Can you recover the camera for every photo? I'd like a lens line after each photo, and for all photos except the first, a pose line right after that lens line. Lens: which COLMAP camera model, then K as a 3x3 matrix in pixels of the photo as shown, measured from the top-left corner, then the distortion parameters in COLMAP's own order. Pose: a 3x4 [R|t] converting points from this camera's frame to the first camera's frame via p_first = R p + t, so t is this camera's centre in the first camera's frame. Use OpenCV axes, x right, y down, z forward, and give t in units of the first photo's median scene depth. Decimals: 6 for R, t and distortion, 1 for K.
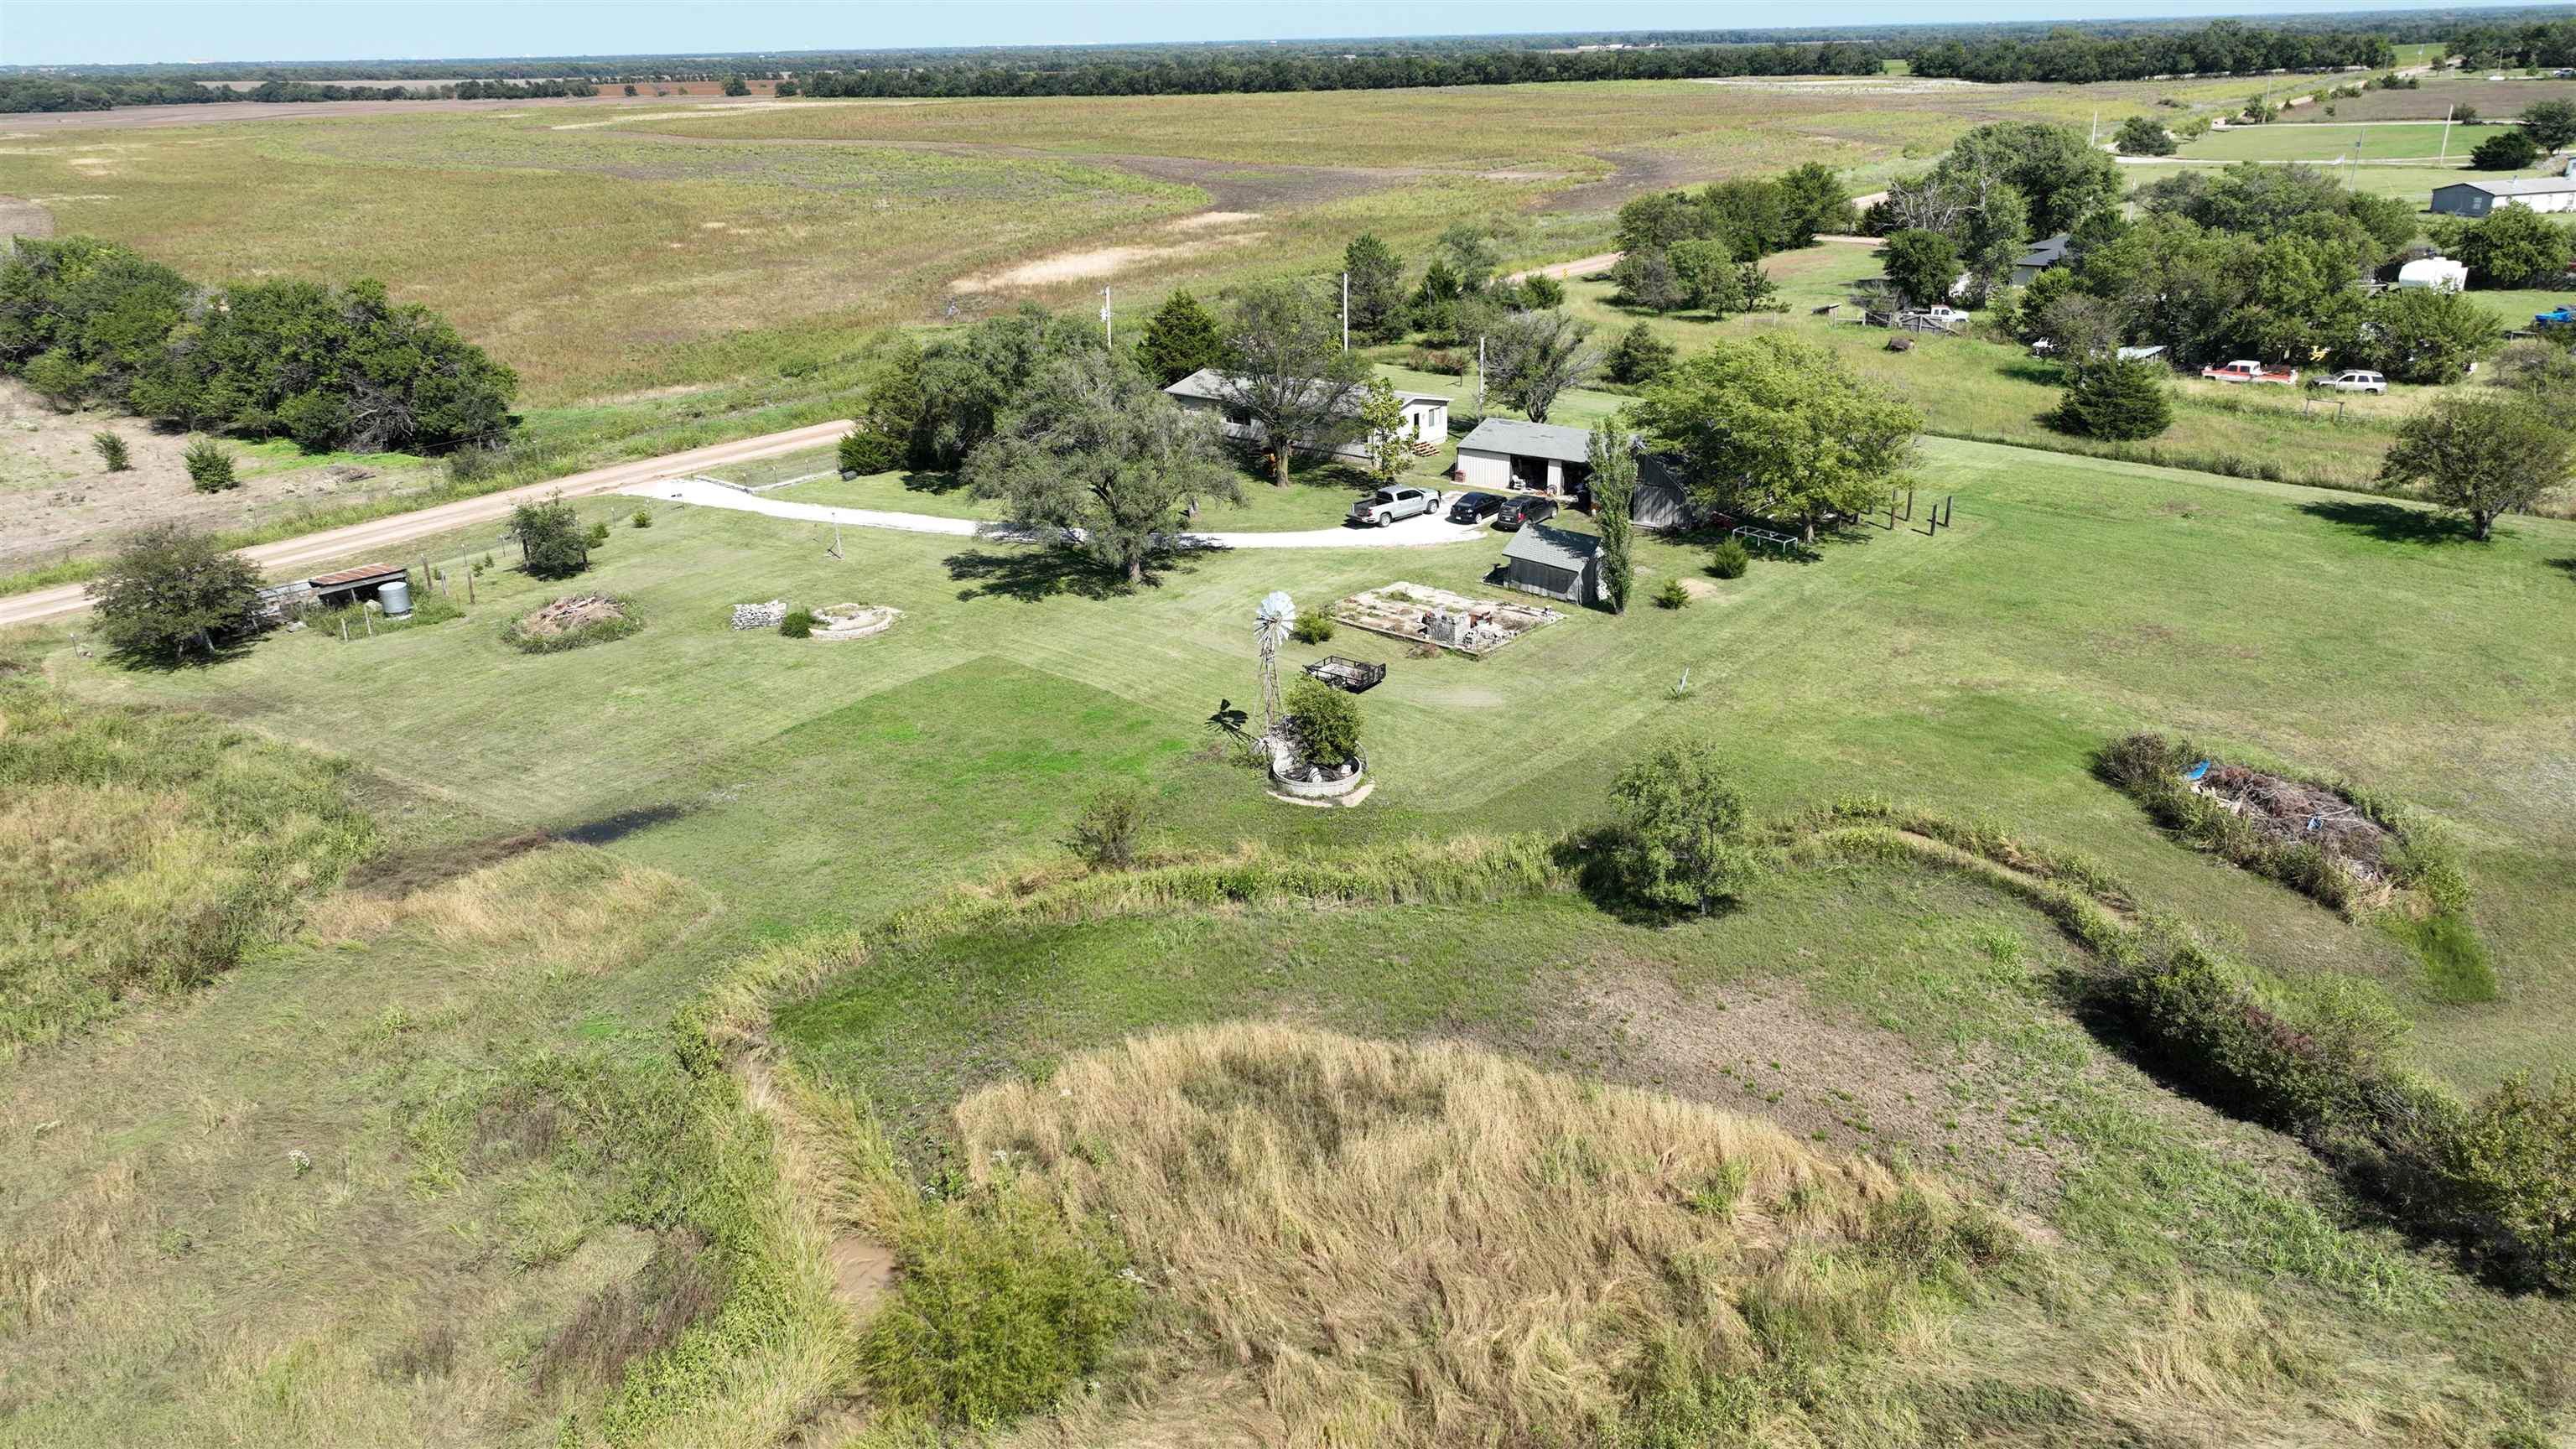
lens RADIAL K [[1834.7, 0, 1284.6], [0, 1834.7, 660.8], [0, 0, 1]] dist [0.003874, 0.001983]
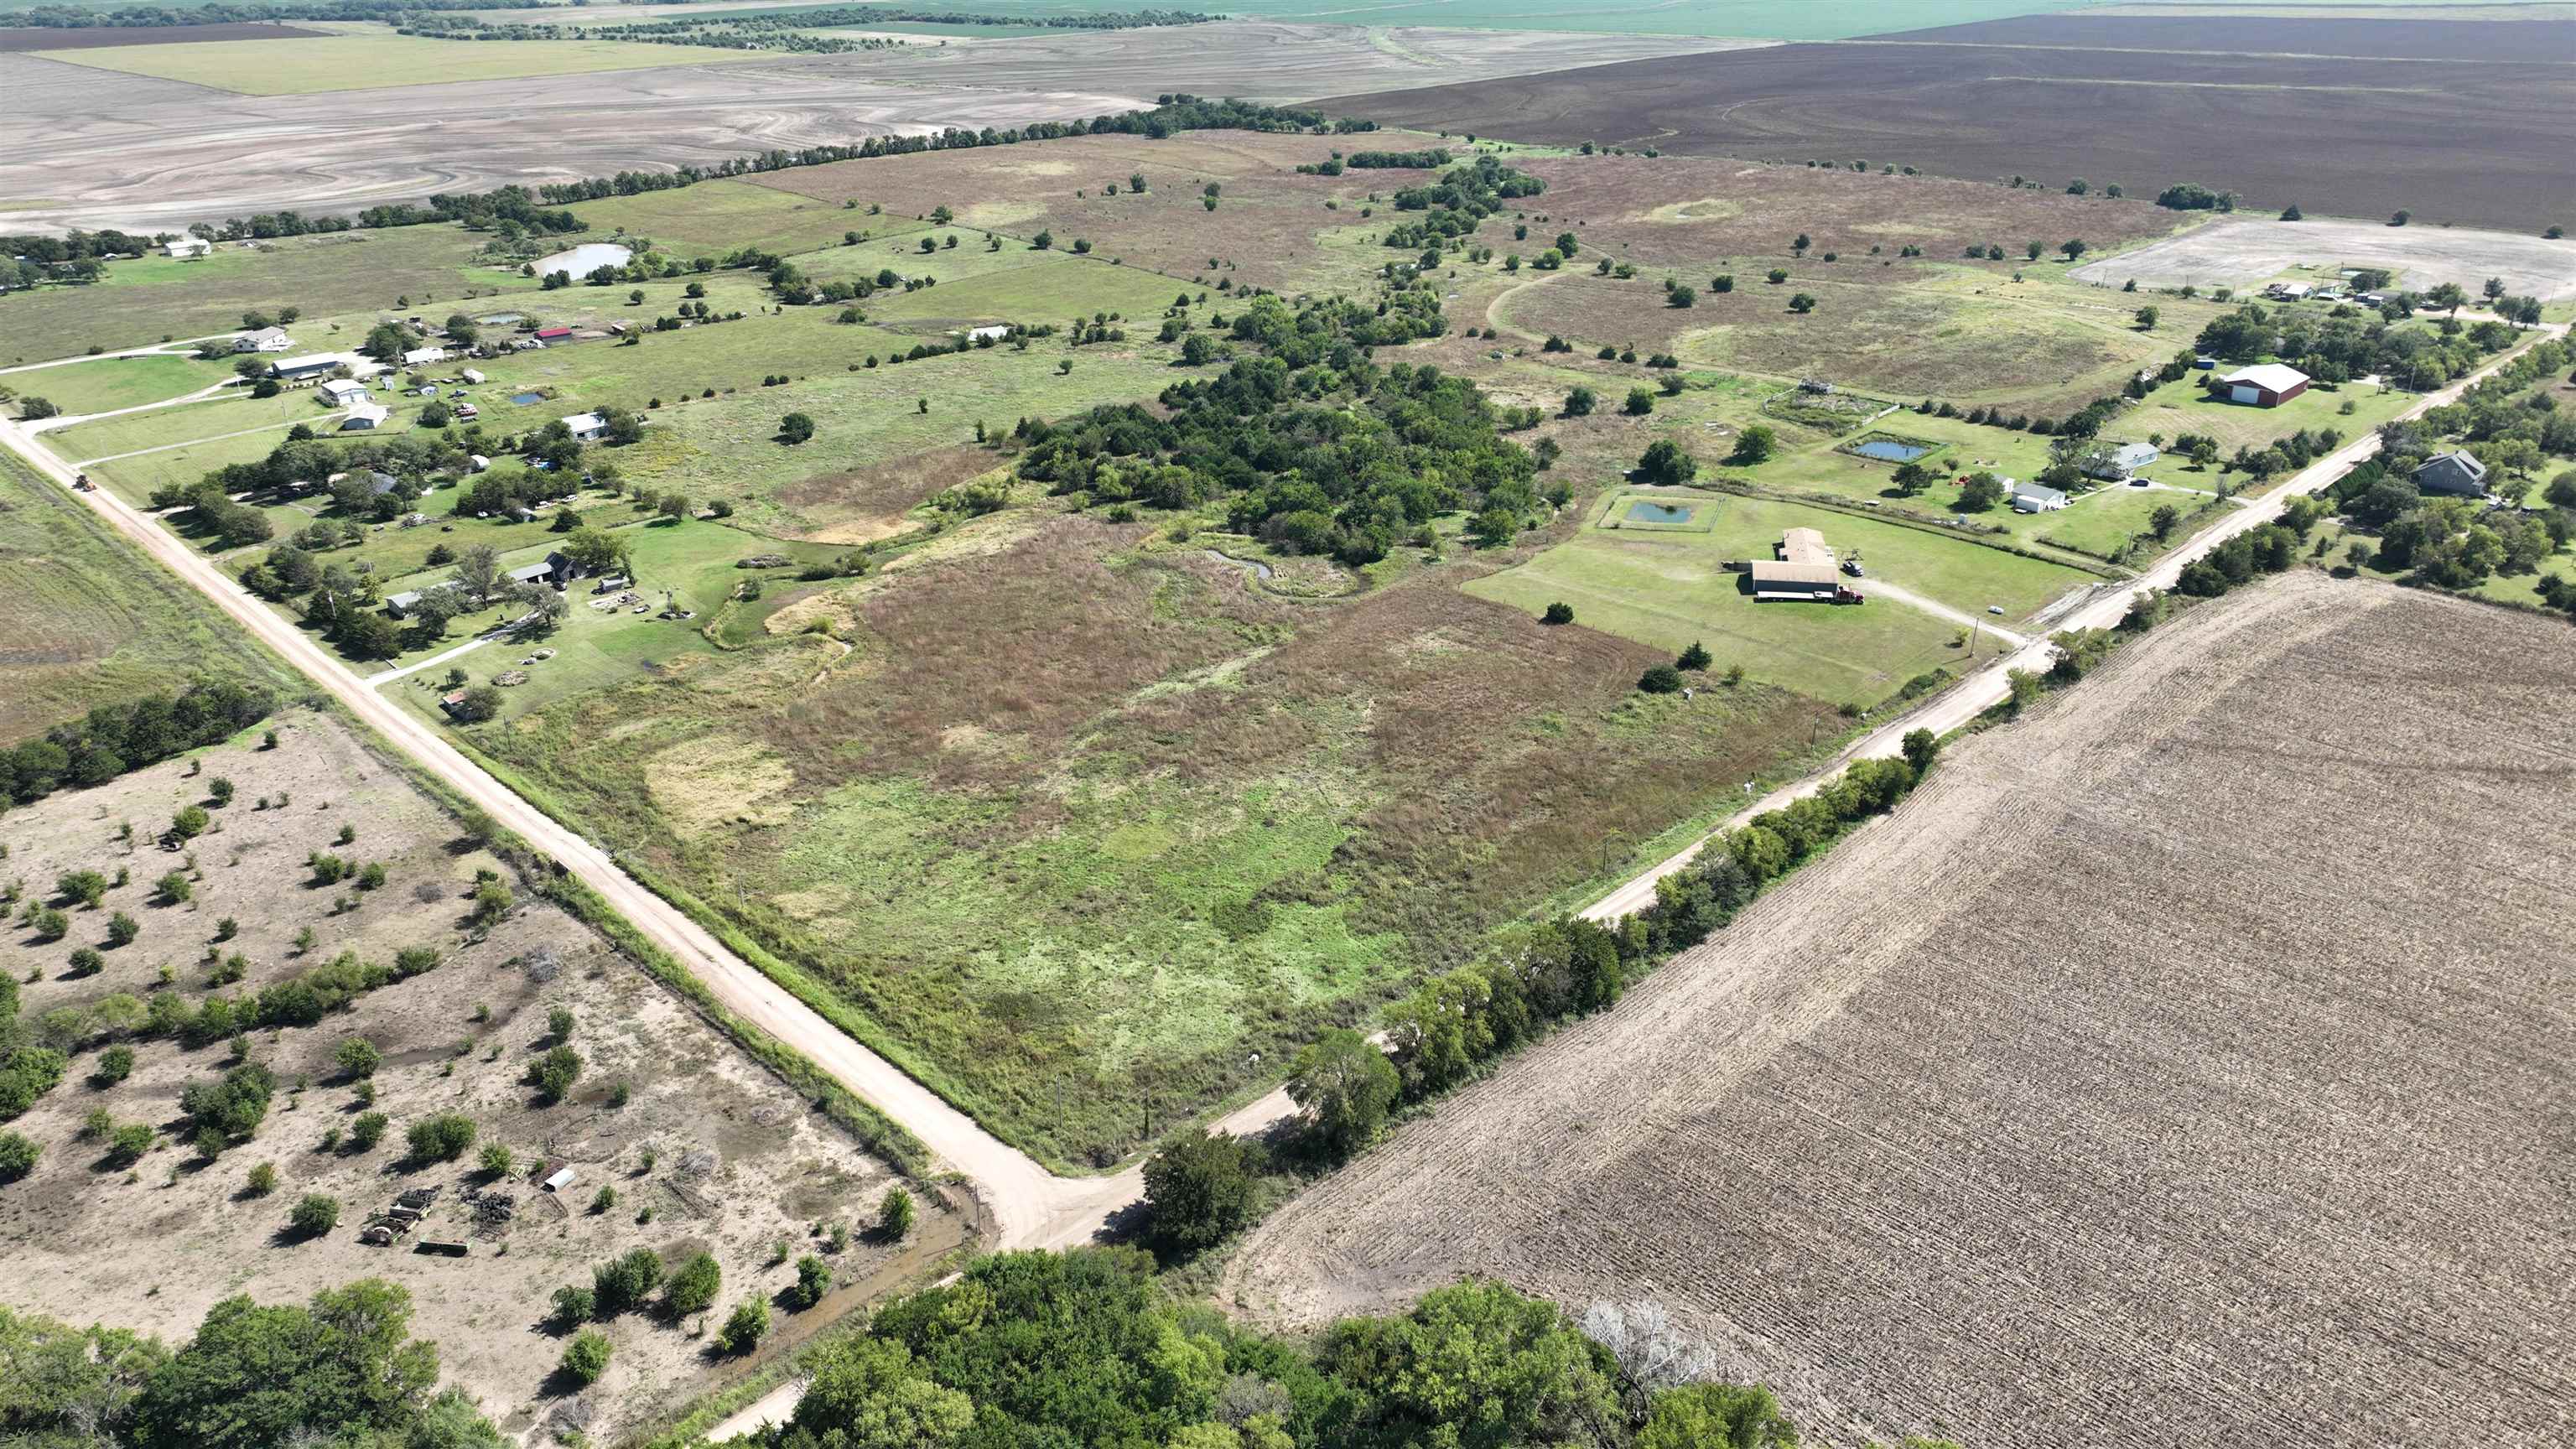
lens RADIAL K [[1793.2, 0, 1288.0], [0, 1793.2, 724.5], [0, 0, 1]] dist [0.005043, 0.004987]
pose [[0.071800, -0.395722, 0.915559, -3.655500], [0.334153, 0.874426, 0.351739, -0.699258], [-0.939780, 0.280682, 0.195016, -1.245113]]
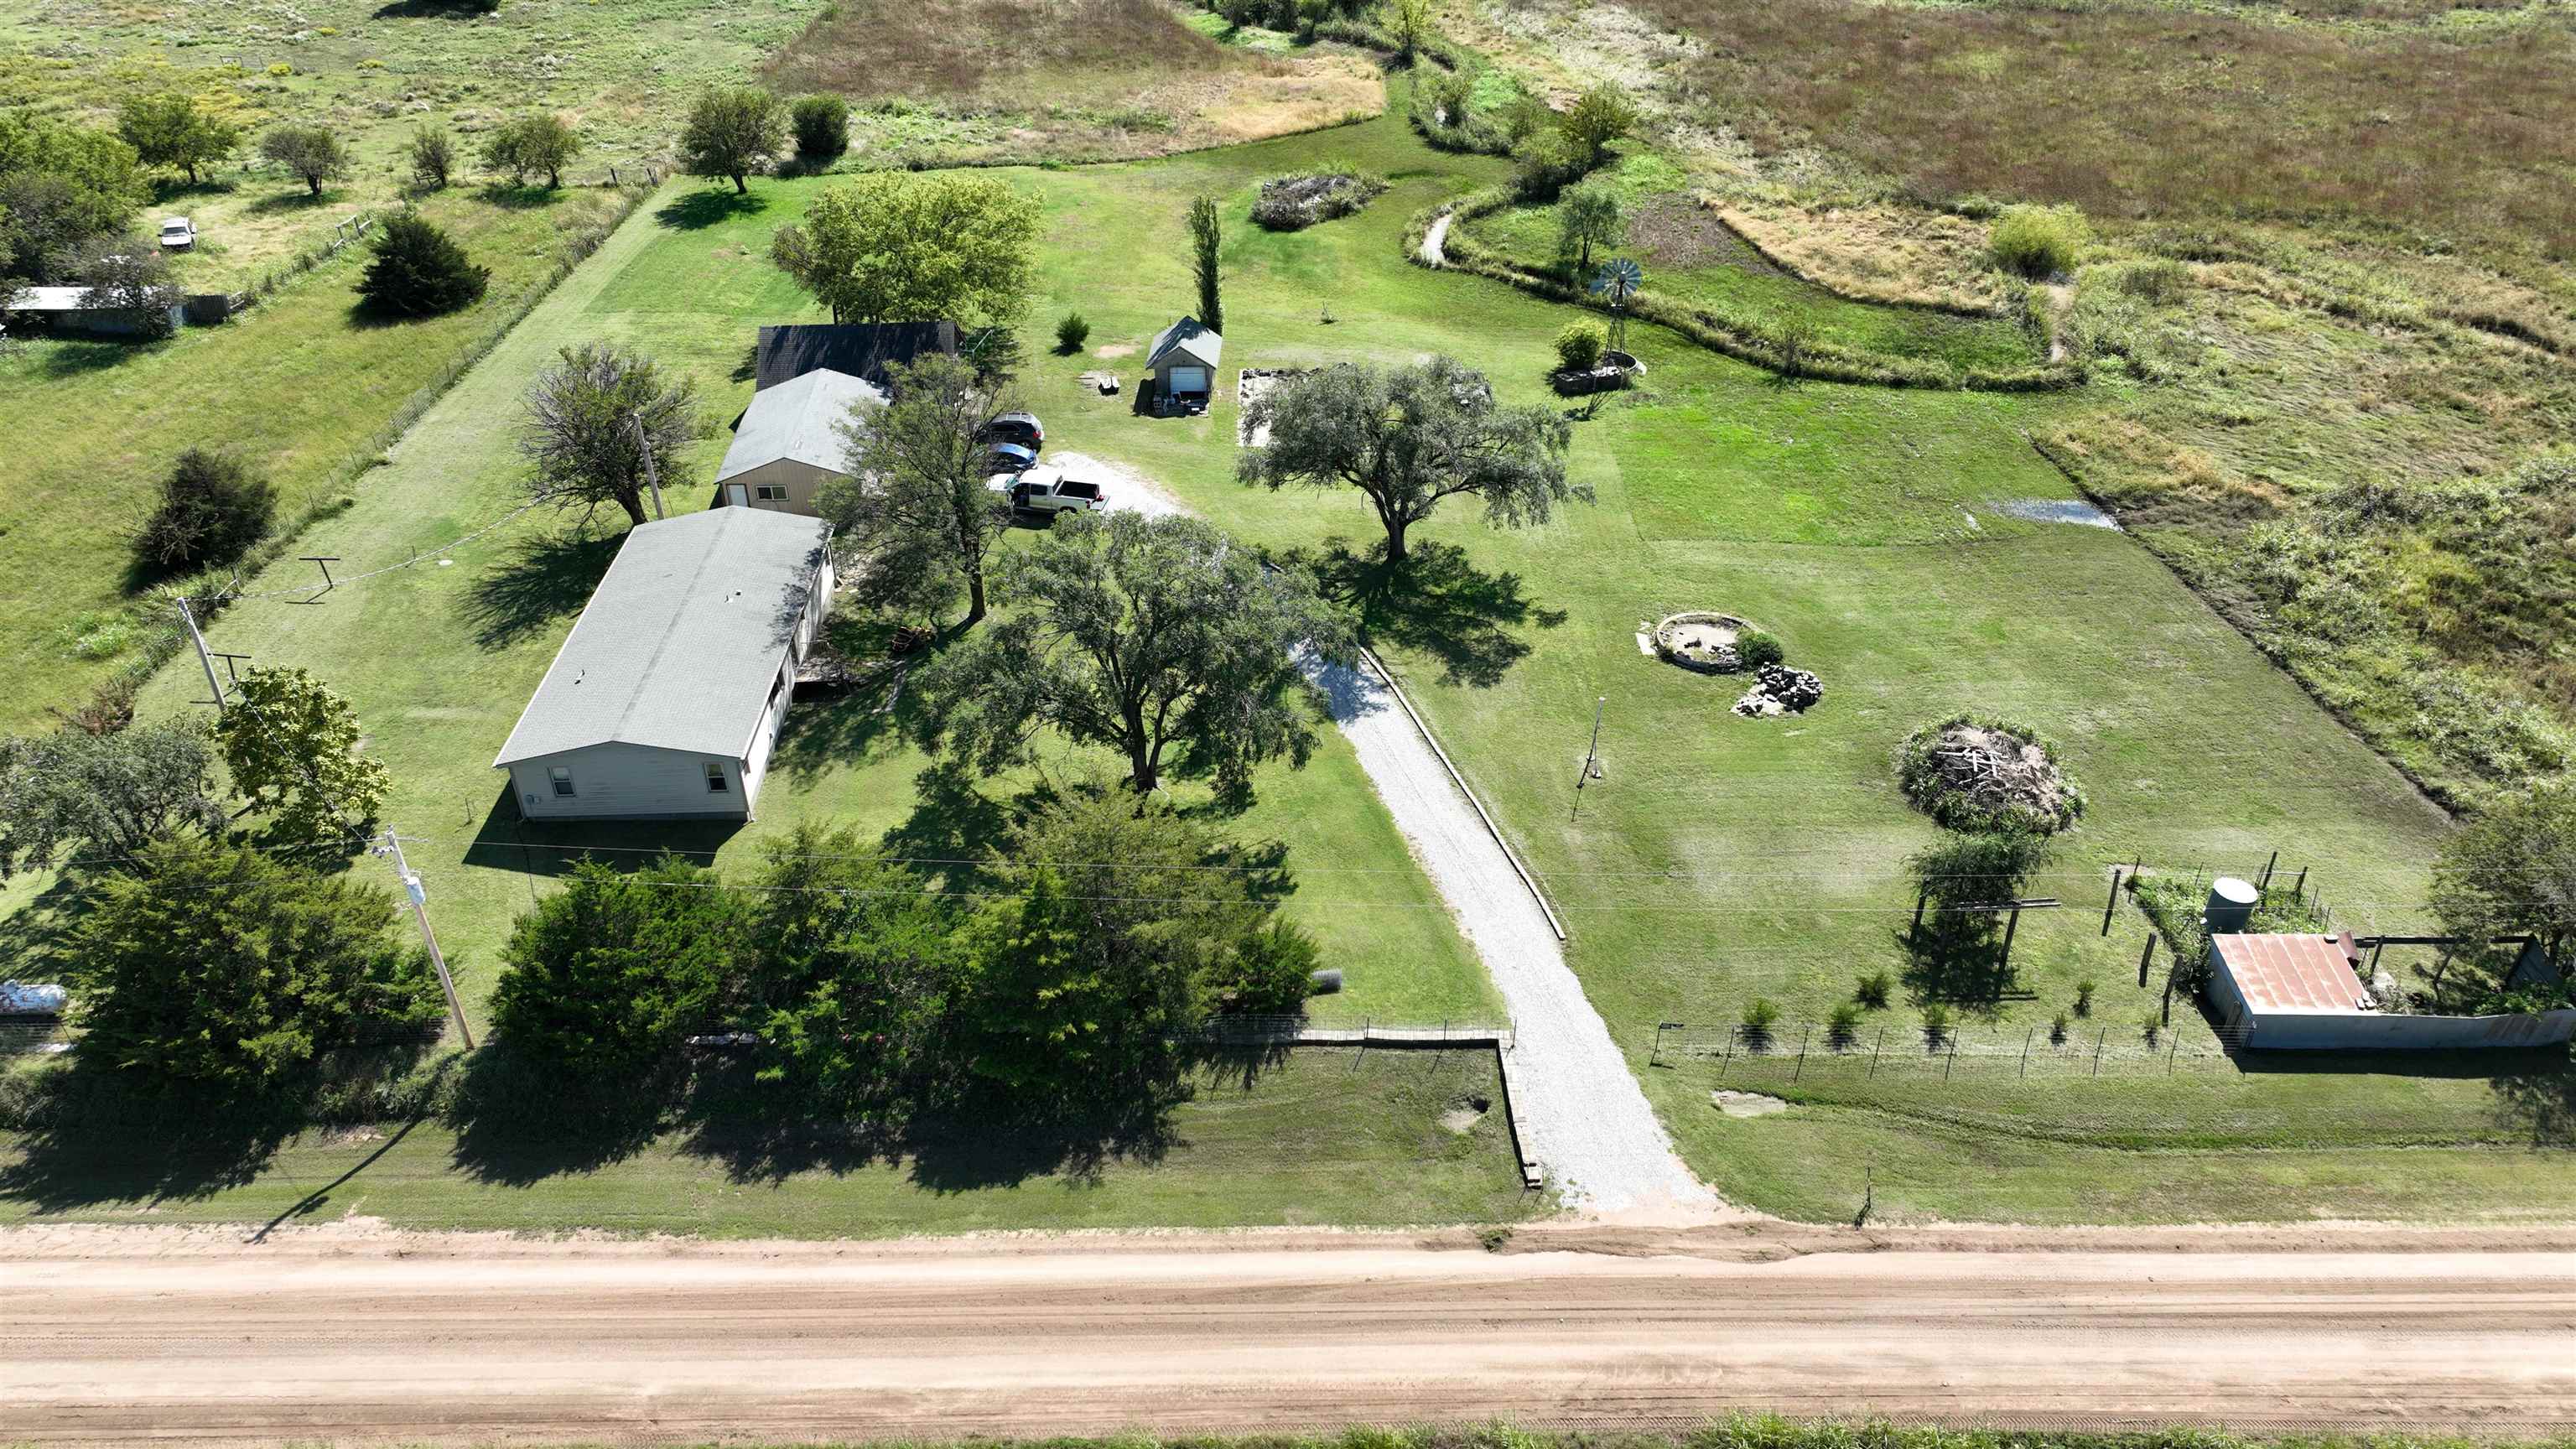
lens RADIAL K [[1834.7, 0, 1284.6], [0, 1834.7, 660.8], [0, 0, 1]] dist [0.003874, 0.001983]
pose [[-0.655092, -0.363457, 0.662384, -0.634097], [0.277006, 0.700110, 0.658114, -0.586944], [-0.702938, 0.614610, -0.357957, 1.355210]]
